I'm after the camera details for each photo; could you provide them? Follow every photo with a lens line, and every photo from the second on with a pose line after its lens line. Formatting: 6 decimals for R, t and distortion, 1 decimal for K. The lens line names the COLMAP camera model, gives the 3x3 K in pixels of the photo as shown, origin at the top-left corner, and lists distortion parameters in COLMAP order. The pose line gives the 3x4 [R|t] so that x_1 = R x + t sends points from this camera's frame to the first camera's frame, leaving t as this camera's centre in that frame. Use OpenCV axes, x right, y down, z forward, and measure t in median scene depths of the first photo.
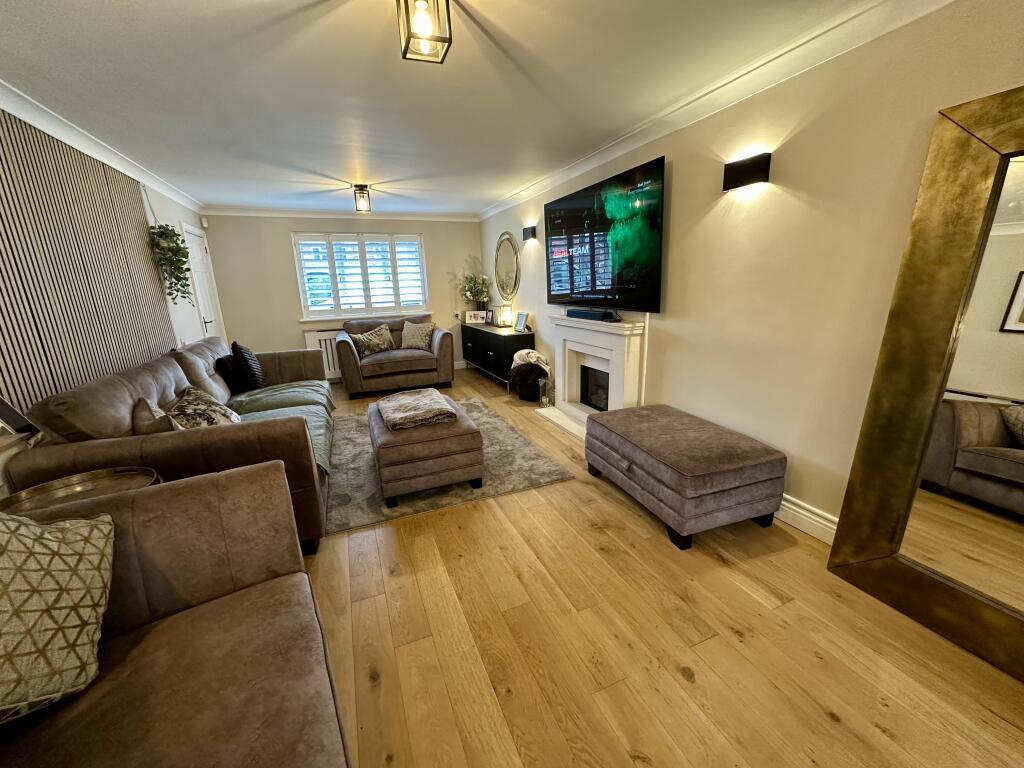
lens RADIAL K [[407.7, 0, 510.6], [0, 407.7, 384.9], [0, 0, 1]] dist [-0.001453, 0.000296]
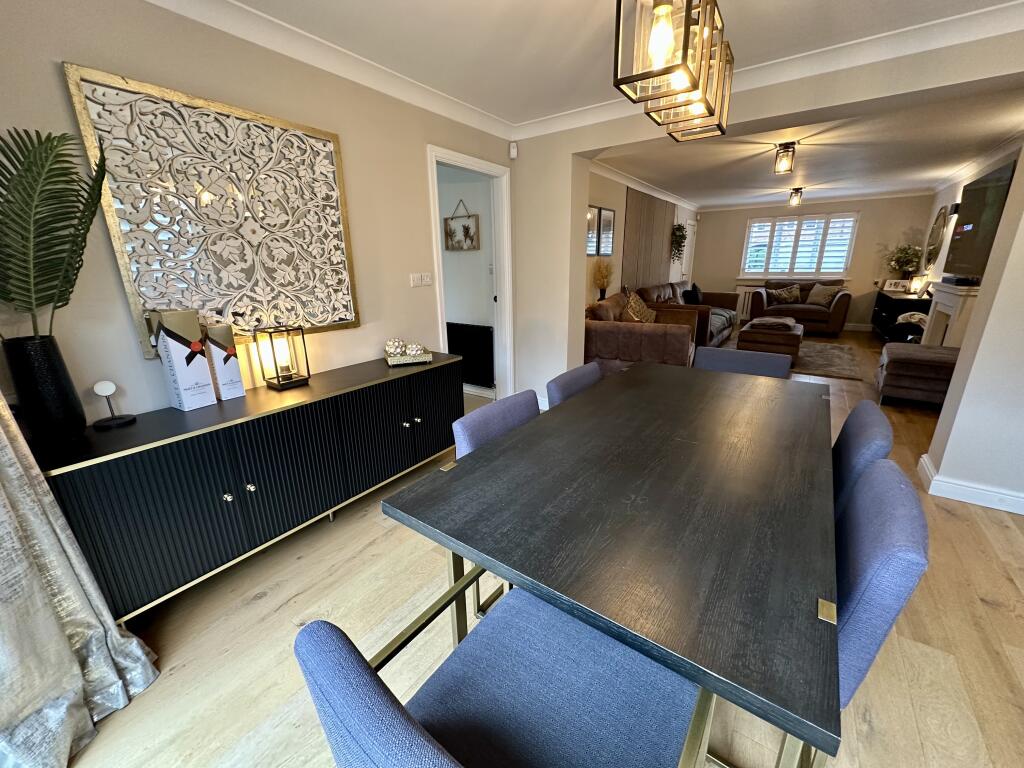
lens RADIAL K [[407.7, 0, 510.6], [0, 407.7, 384.9], [0, 0, 1]] dist [-0.001453, 0.000296]
pose [[0.528199, 0.266717, -0.806144, 0.585723], [-0.208297, 0.961078, 0.181498, 0.198206], [0.823176, 0.072050, 0.563196, -0.825014]]
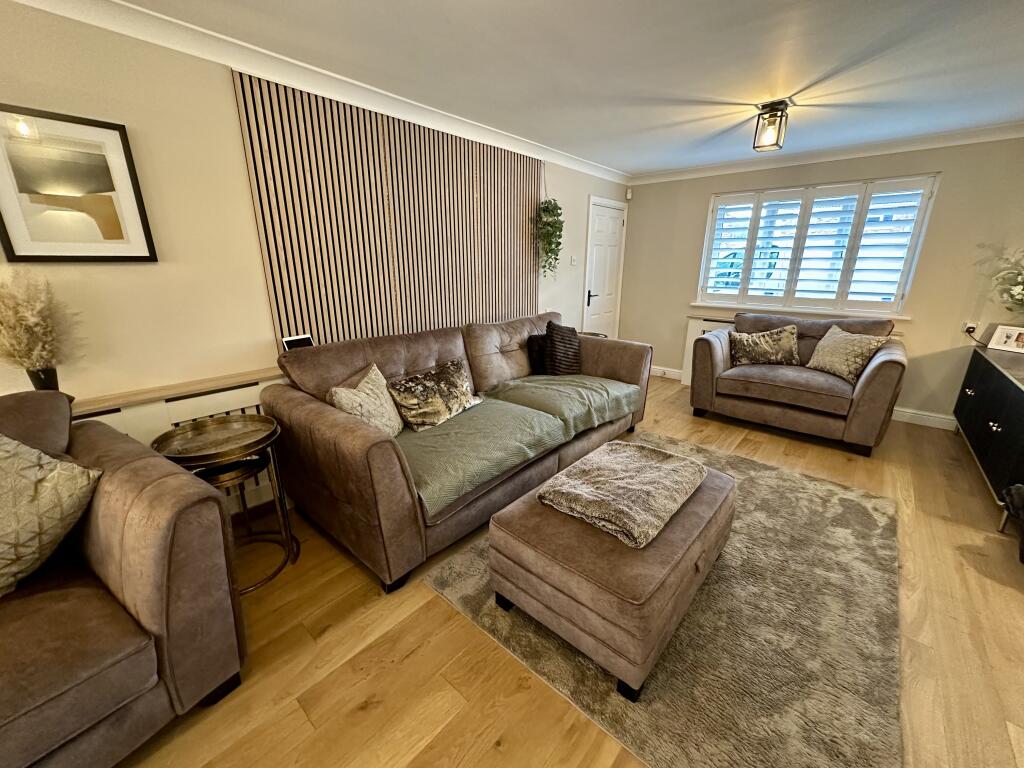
lens RADIAL K [[407.7, 0, 510.6], [0, 407.7, 384.9], [0, 0, 1]] dist [-0.001453, 0.000296]
pose [[0.438846, 0.289412, -0.850679, 0.130522], [-0.235045, 0.950722, 0.202193, -0.132678], [0.867276, 0.111216, 0.485245, 0.468279]]
